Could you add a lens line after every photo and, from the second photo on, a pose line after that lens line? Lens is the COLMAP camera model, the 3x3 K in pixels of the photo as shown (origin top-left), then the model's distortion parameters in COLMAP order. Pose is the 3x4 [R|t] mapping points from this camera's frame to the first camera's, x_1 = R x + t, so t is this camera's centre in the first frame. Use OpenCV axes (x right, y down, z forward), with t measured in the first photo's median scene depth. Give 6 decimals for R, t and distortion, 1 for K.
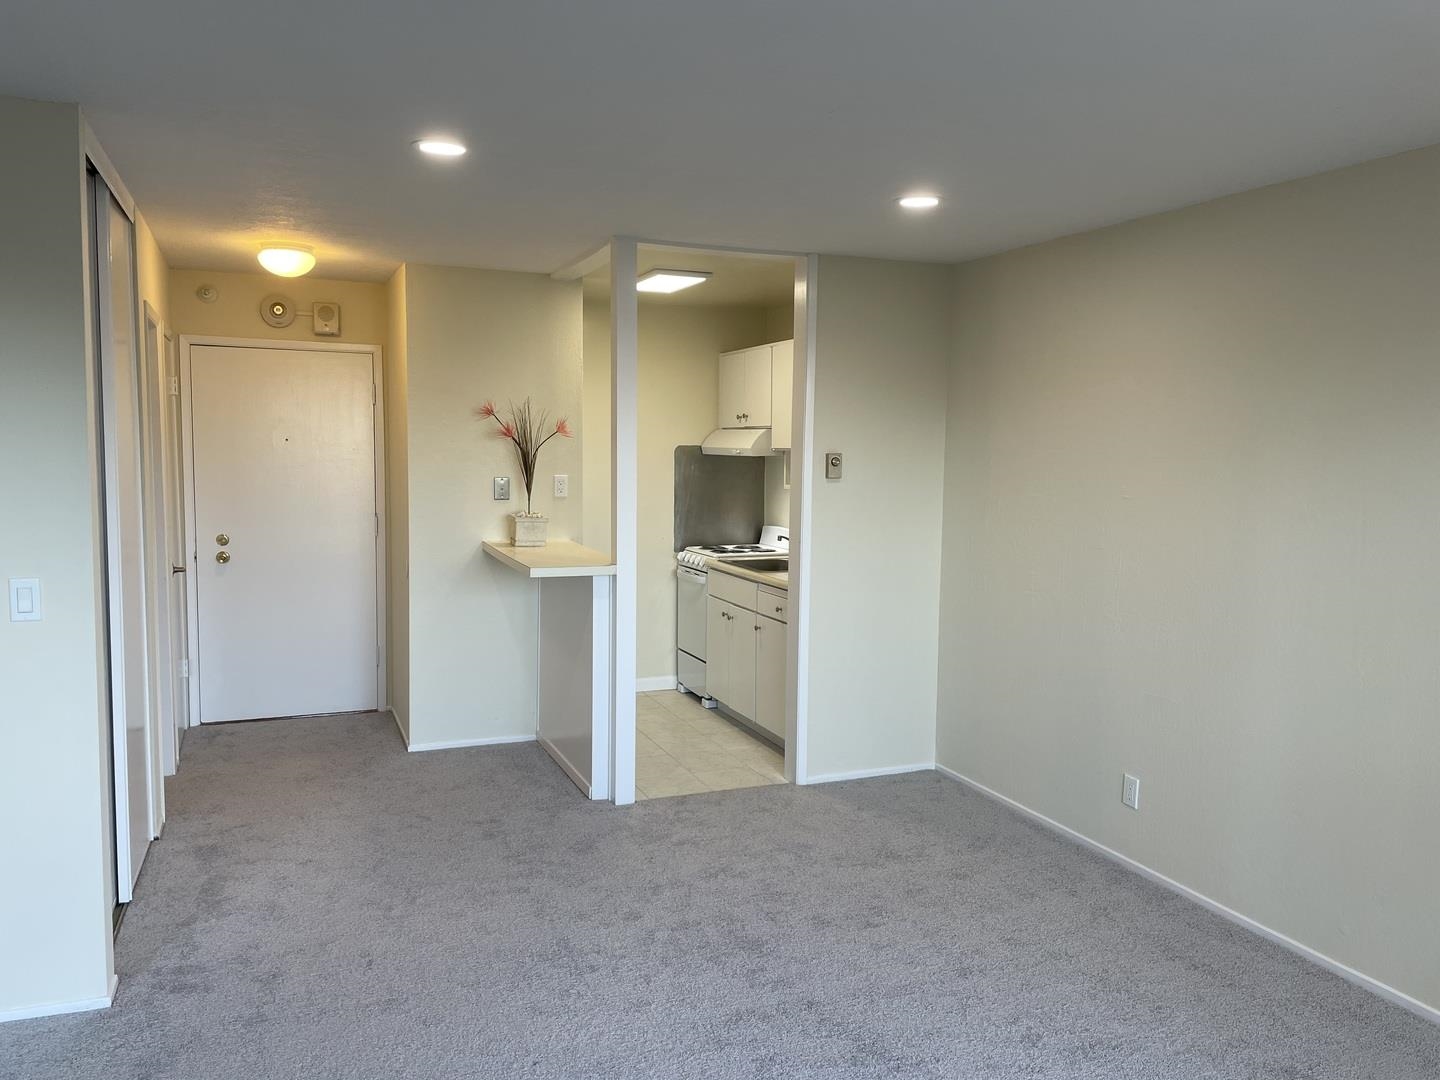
lens RADIAL K [[1073.7, 0, 708.5], [0, 1073.7, 532.3], [0, 0, 1]] dist [0.081806, -0.106763]
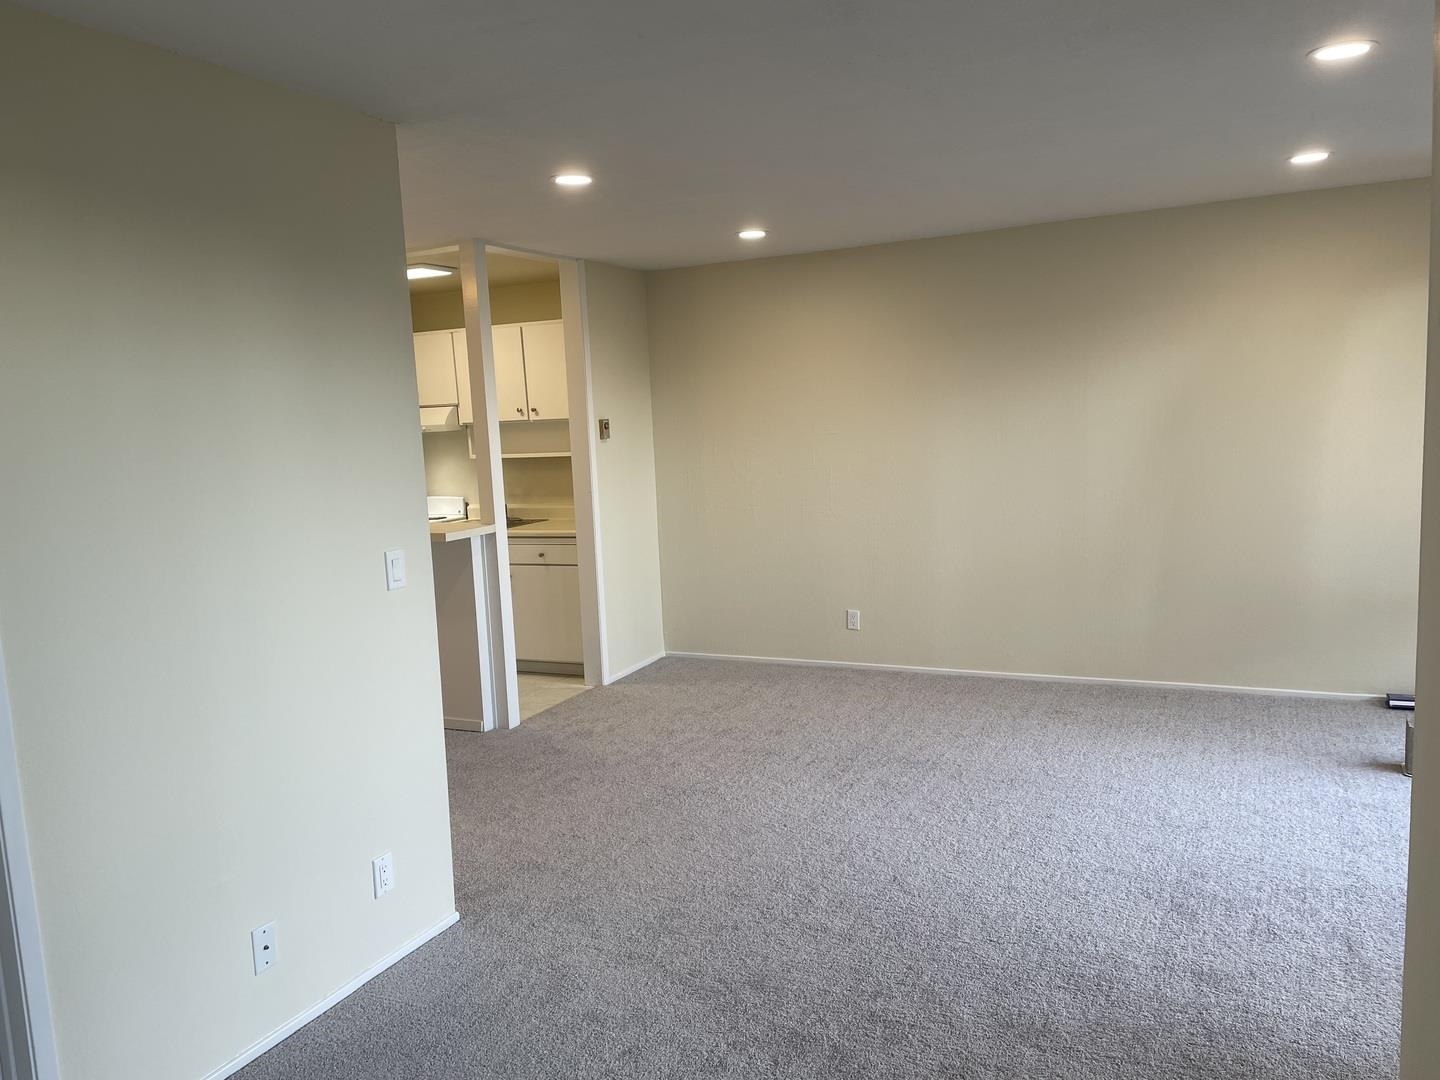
lens RADIAL K [[1069.2, 0, 720.0], [0, 1069.2, 540.0], [0, 0, 1]] dist [0.100504, -0.101908]
pose [[0.731919, -0.130096, 0.668857, -0.560789], [0.114520, 0.991128, 0.067462, -0.002234], [-0.671699, 0.027221, 0.740324, -0.015281]]
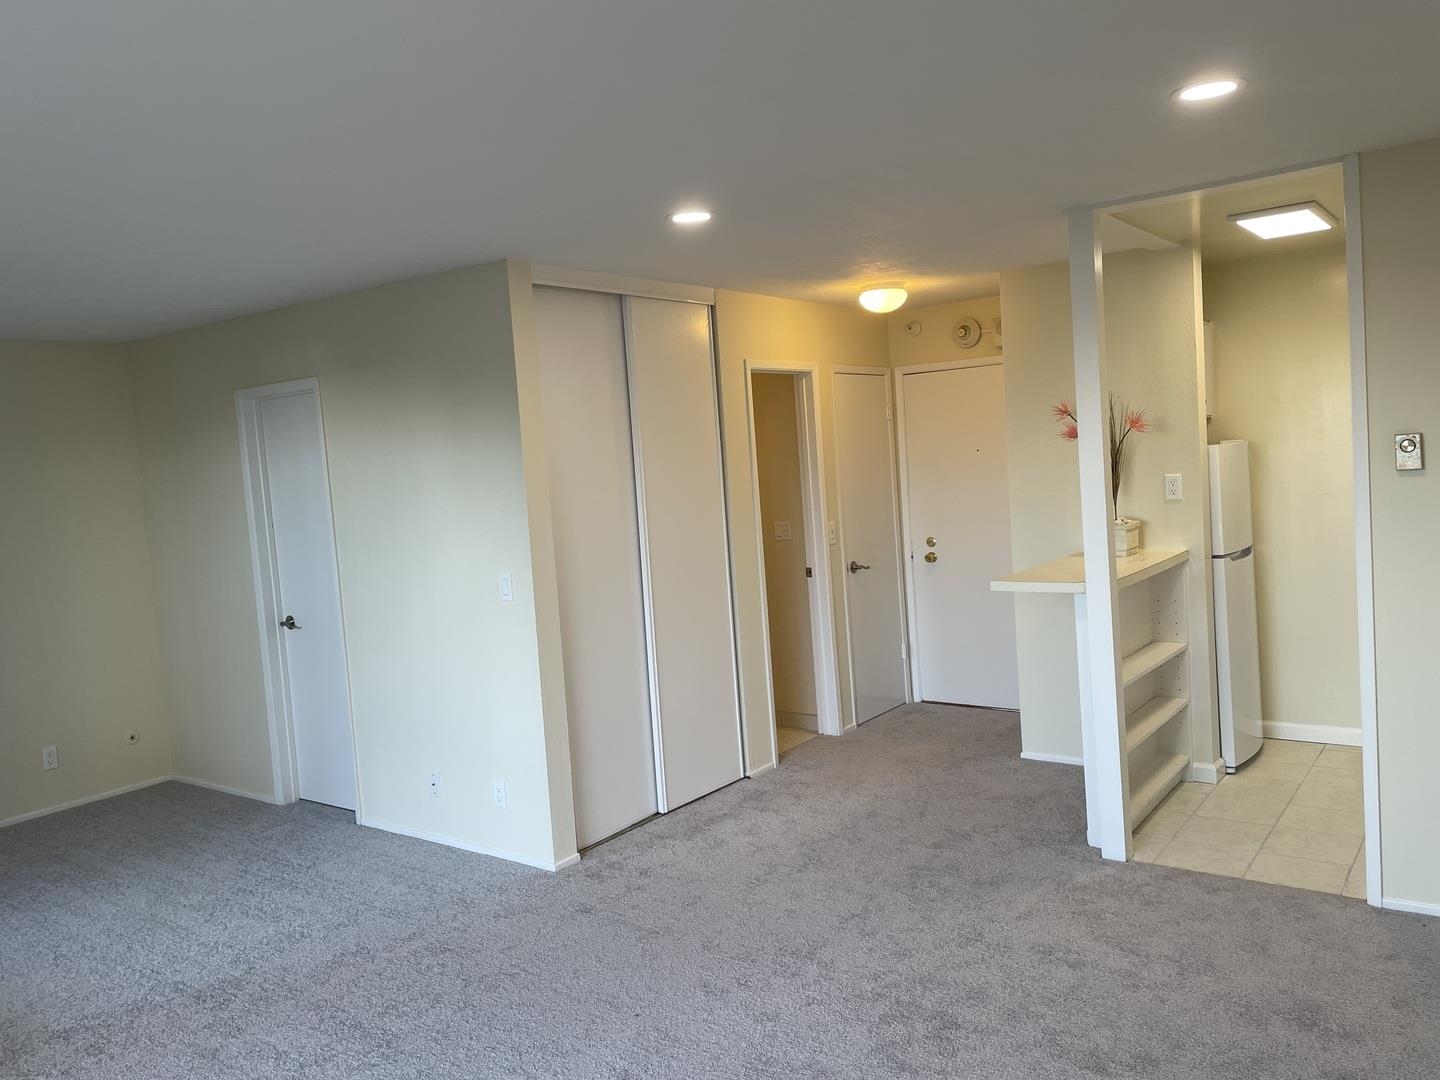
lens RADIAL K [[1073.7, 0, 708.5], [0, 1073.7, 532.3], [0, 0, 1]] dist [0.081806, -0.106763]
pose [[0.508274, 0.008619, -0.861152, 0.424522], [0.003803, 0.999918, 0.012252, -0.018821], [0.861187, -0.009502, 0.508199, 0.235491]]
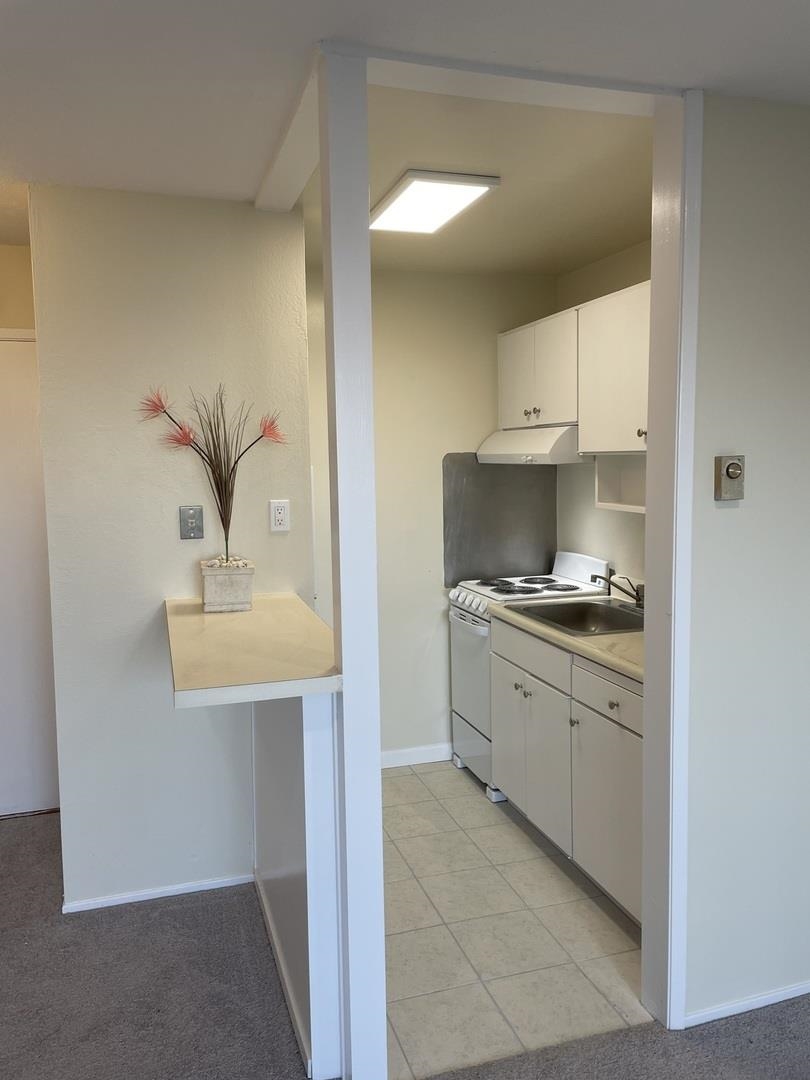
lens RADIAL K [[805.3, 0, 400.4], [0, 805.3, 525.1], [0, 0, 1]] dist [0.081806, -0.106763]
pose [[0.996434, -0.021136, -0.081689, -0.018125], [0.021515, 0.999761, 0.003758, -0.037269], [0.081590, -0.005502, 0.996651, 0.491170]]
